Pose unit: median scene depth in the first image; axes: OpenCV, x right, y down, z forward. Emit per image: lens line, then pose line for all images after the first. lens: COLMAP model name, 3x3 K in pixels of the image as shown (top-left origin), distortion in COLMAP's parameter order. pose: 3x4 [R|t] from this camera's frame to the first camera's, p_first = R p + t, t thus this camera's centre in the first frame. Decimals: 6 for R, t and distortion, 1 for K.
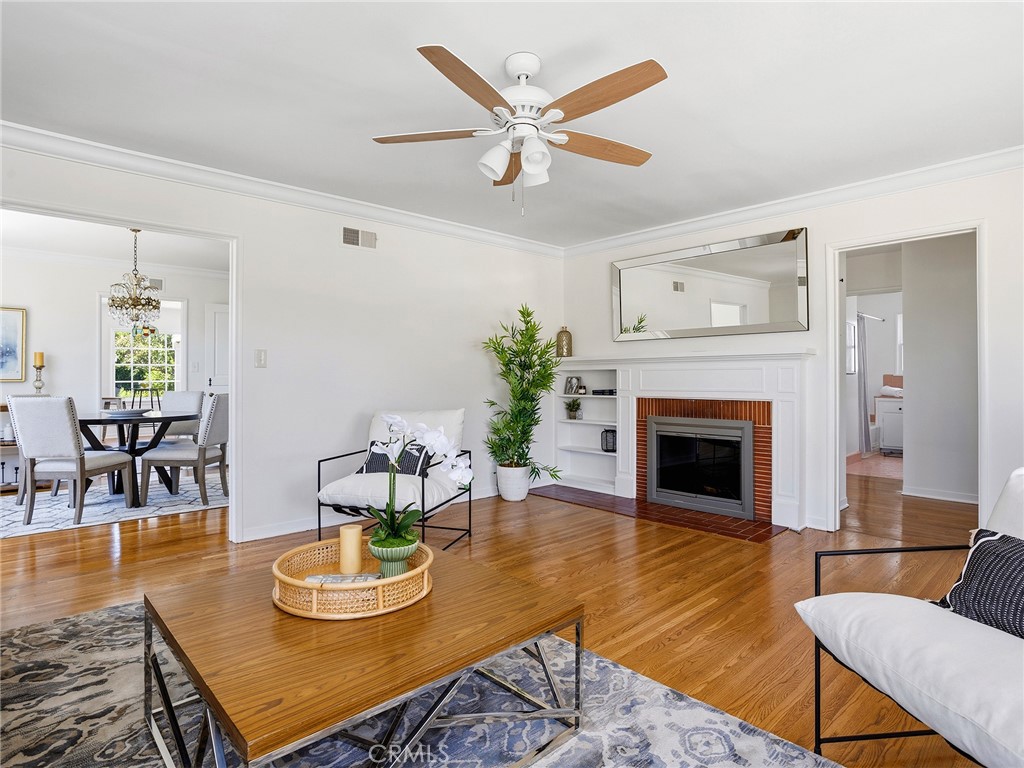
lens RADIAL K [[554.5, 0, 512.2], [0, 554.5, 374.5], [0, 0, 1]] dist [-0.054744, 0.032643]
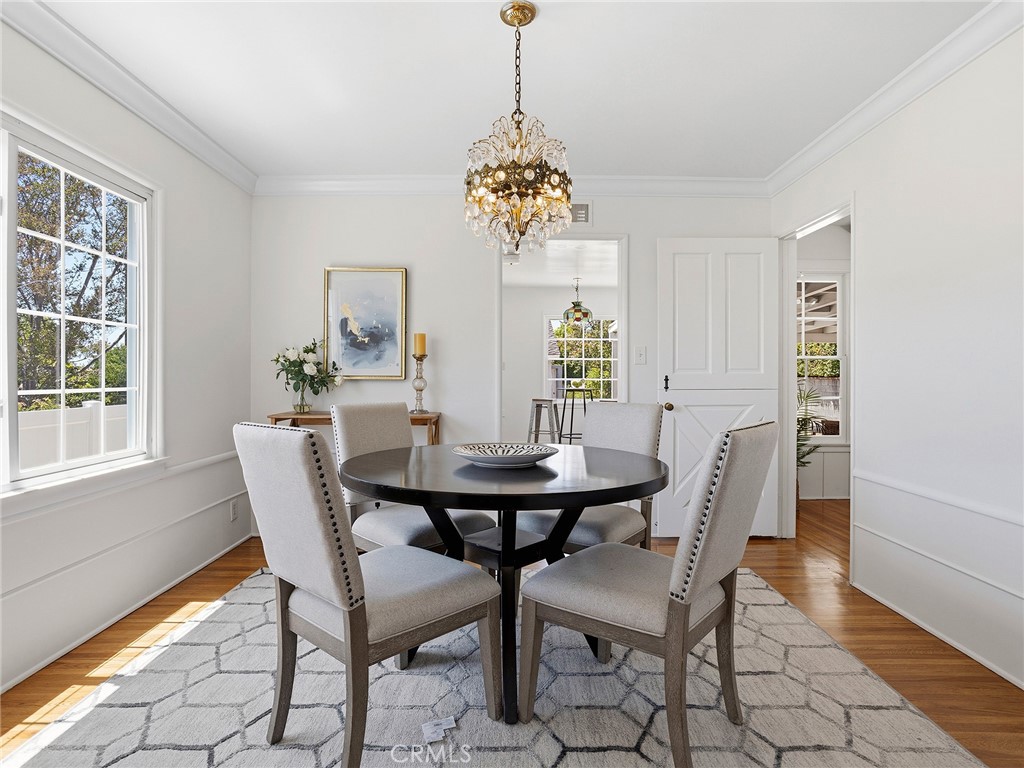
lens RADIAL K [[554.5, 0, 512.2], [0, 554.5, 374.5], [0, 0, 1]] dist [-0.054744, 0.032643]
pose [[0.742251, 0.002365, -0.670117, -0.359359], [0.000519, 0.999991, 0.004104, 0.004046], [0.670121, -0.003394, 0.742244, 0.591906]]
